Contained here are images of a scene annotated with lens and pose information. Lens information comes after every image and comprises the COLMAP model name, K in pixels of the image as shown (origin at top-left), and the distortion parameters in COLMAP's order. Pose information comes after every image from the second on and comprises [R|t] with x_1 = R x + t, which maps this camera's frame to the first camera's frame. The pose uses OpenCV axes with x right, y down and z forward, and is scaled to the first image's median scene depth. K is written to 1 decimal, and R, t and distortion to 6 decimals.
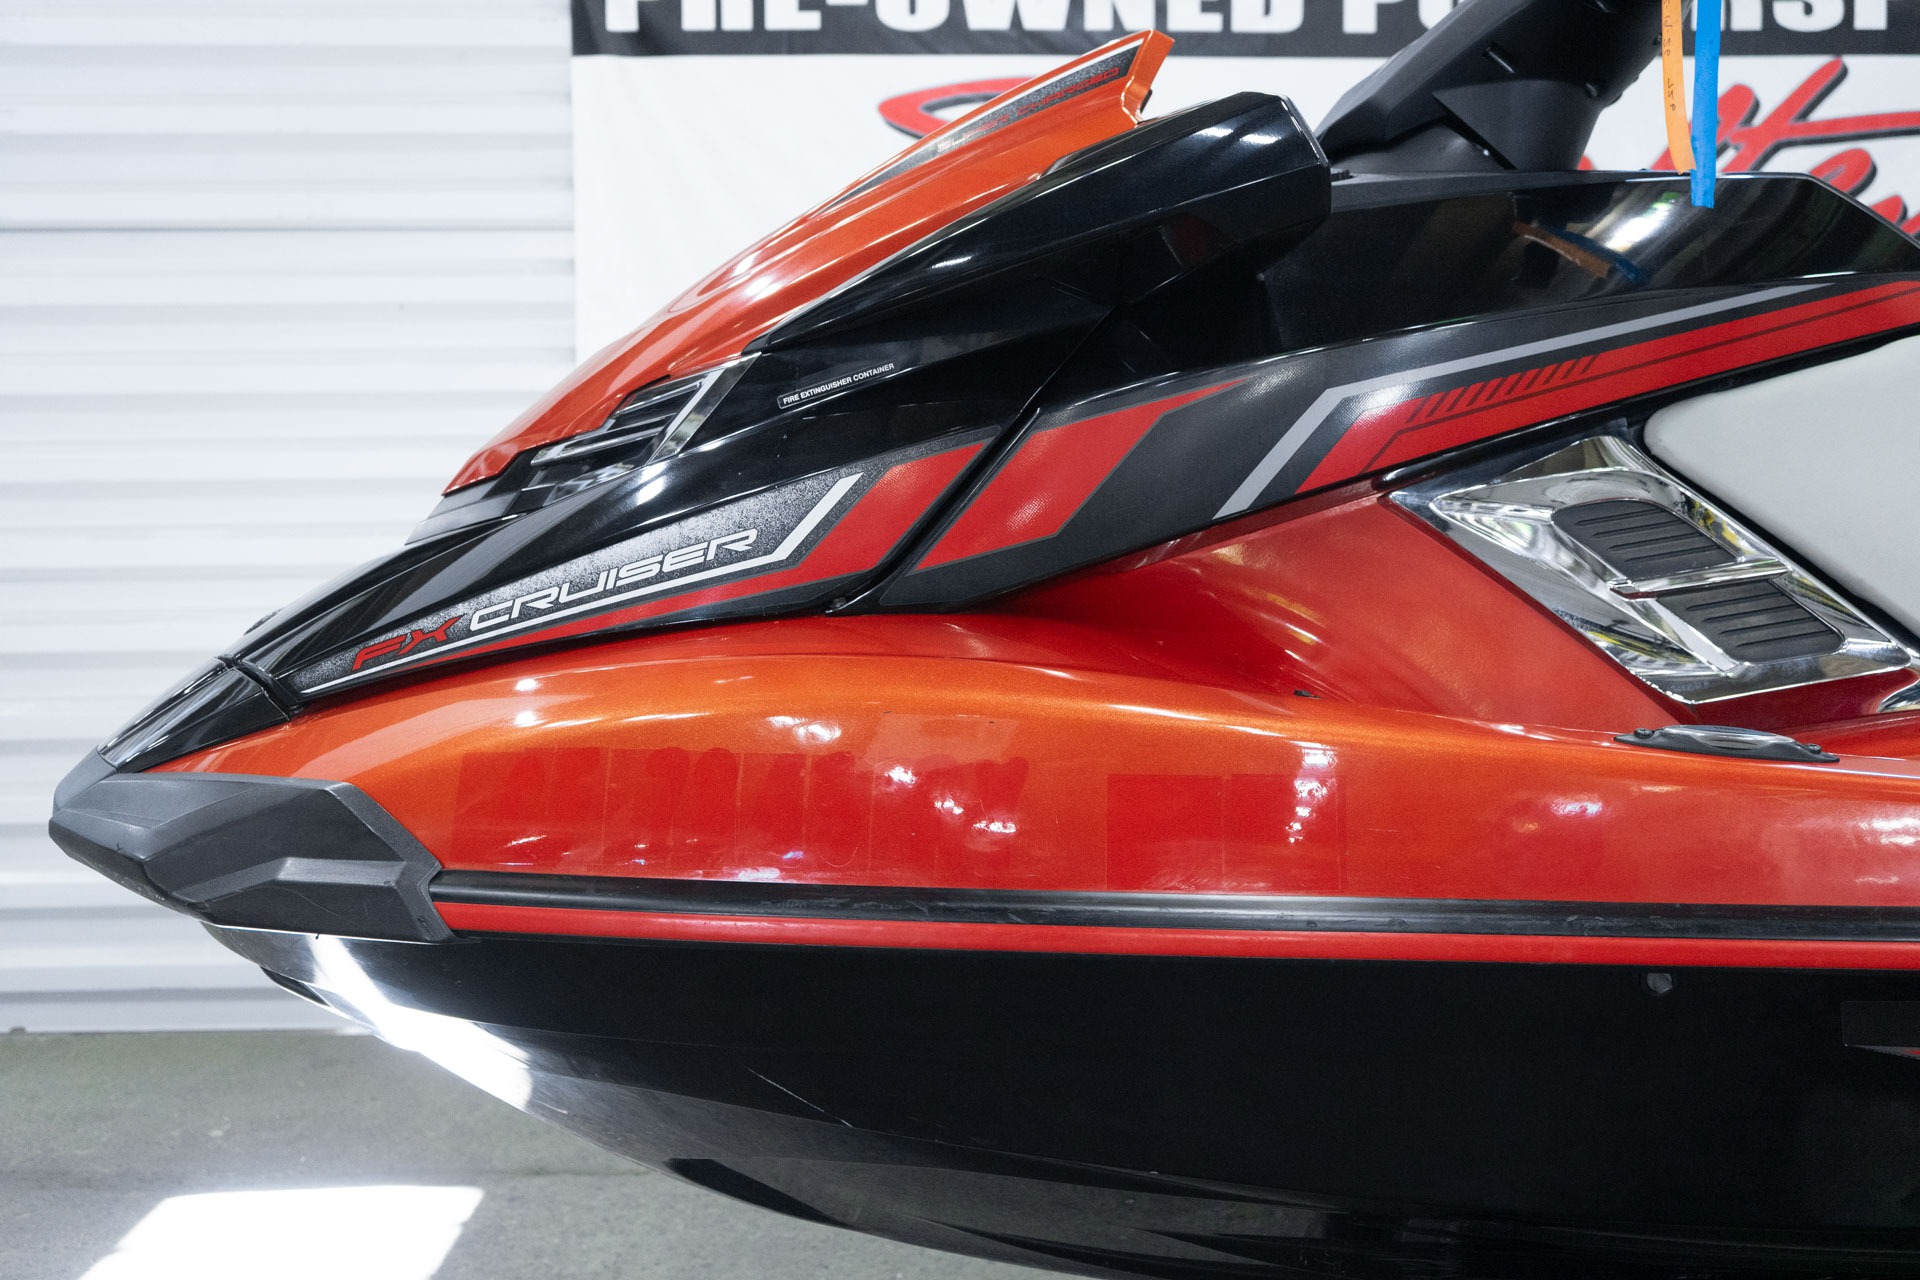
lens RADIAL K [[2221.8, 0, 960.0], [0, 2221.8, 640.0], [0, 0, 1]] dist [0.010600, 0.005233]
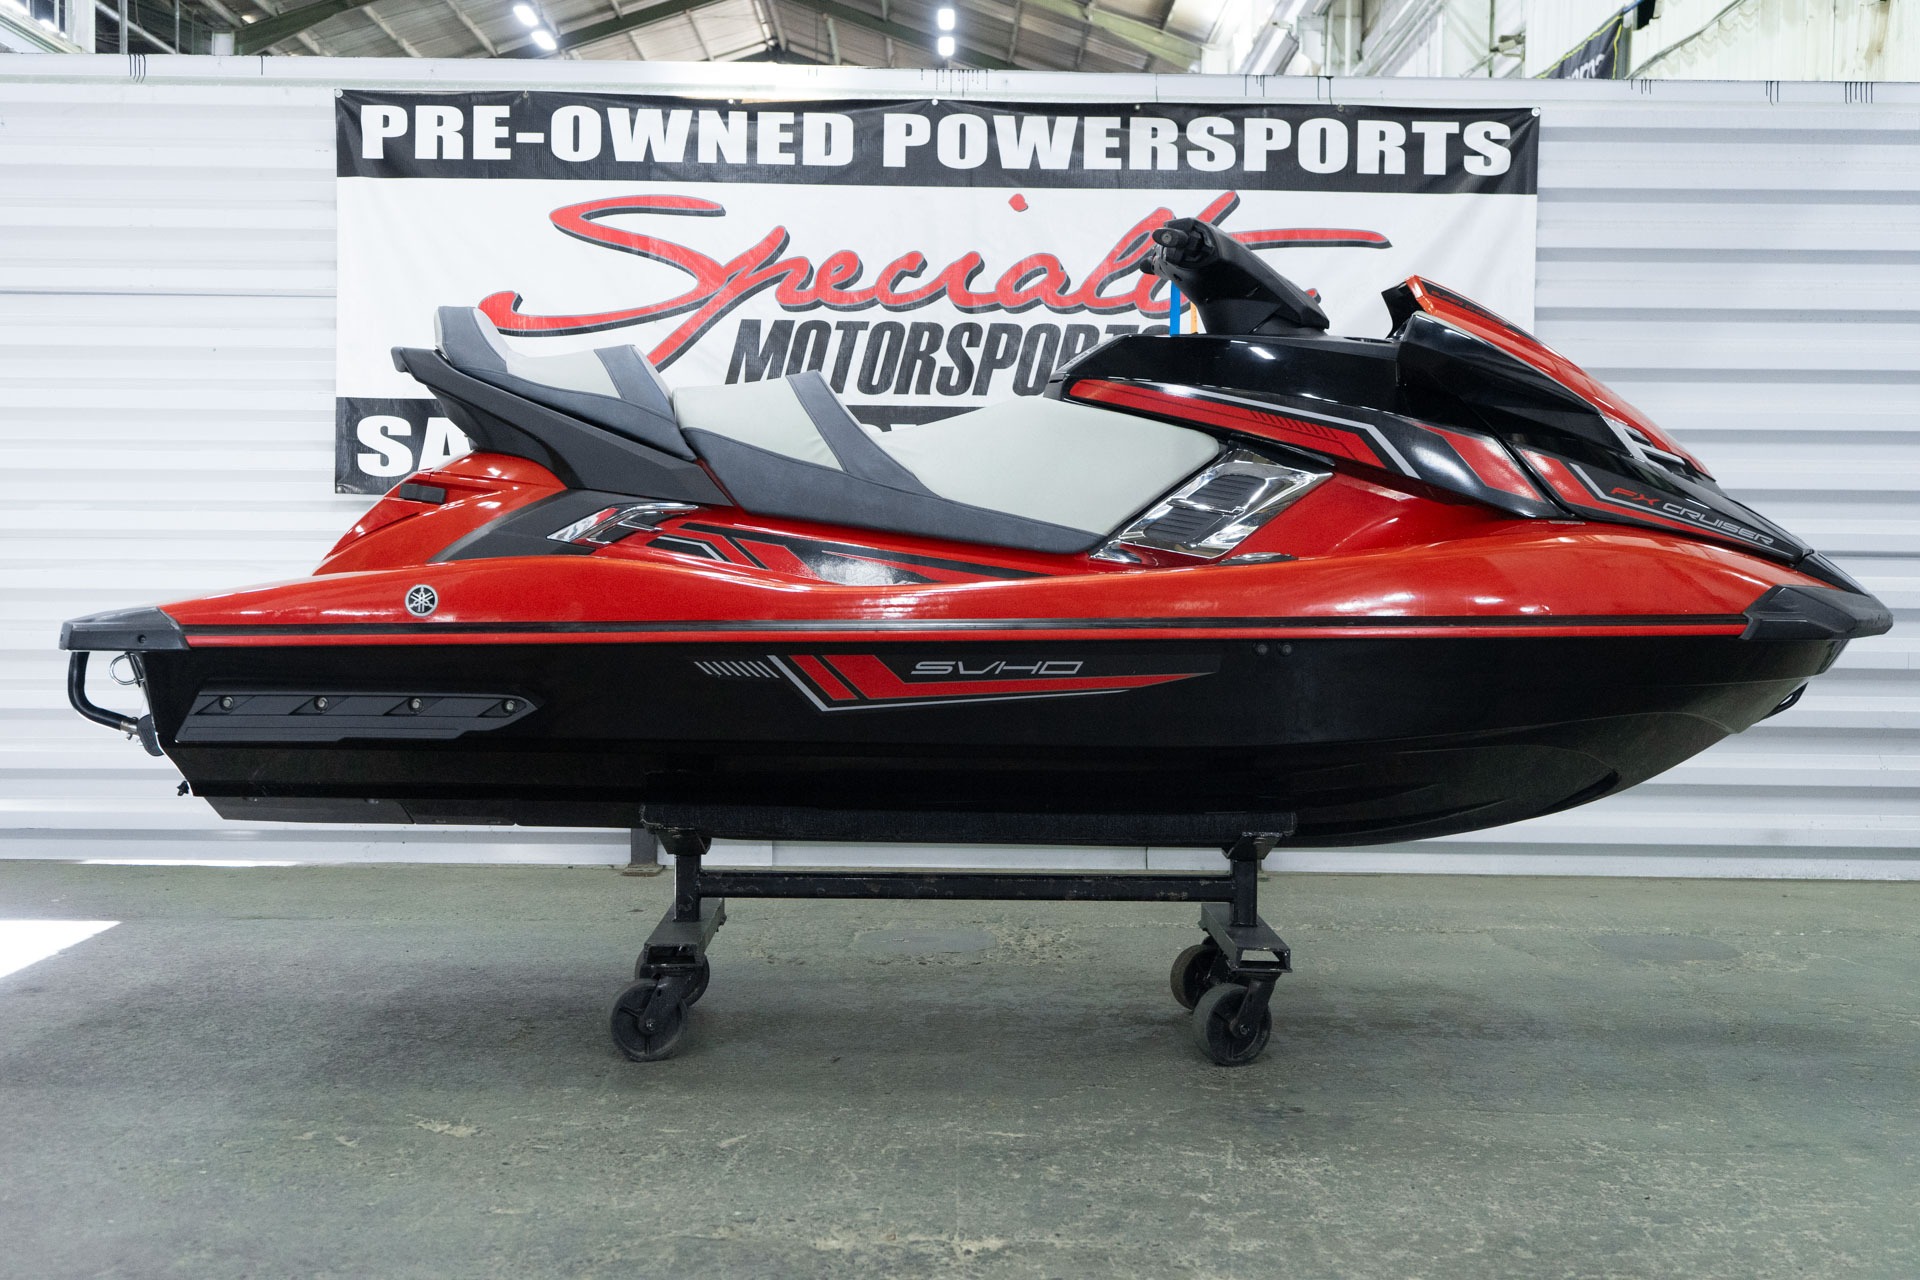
lens RADIAL K [[2389.2, 0, 960.0], [0, 2389.2, 640.0], [0, 0, 1]] dist [-0.005524, 0.056867]
pose [[0.999605, 0.019520, -0.020213, 0.260904], [-0.019962, 0.999561, -0.021900, 0.060012], [0.019777, 0.022295, 0.999556, -0.514813]]
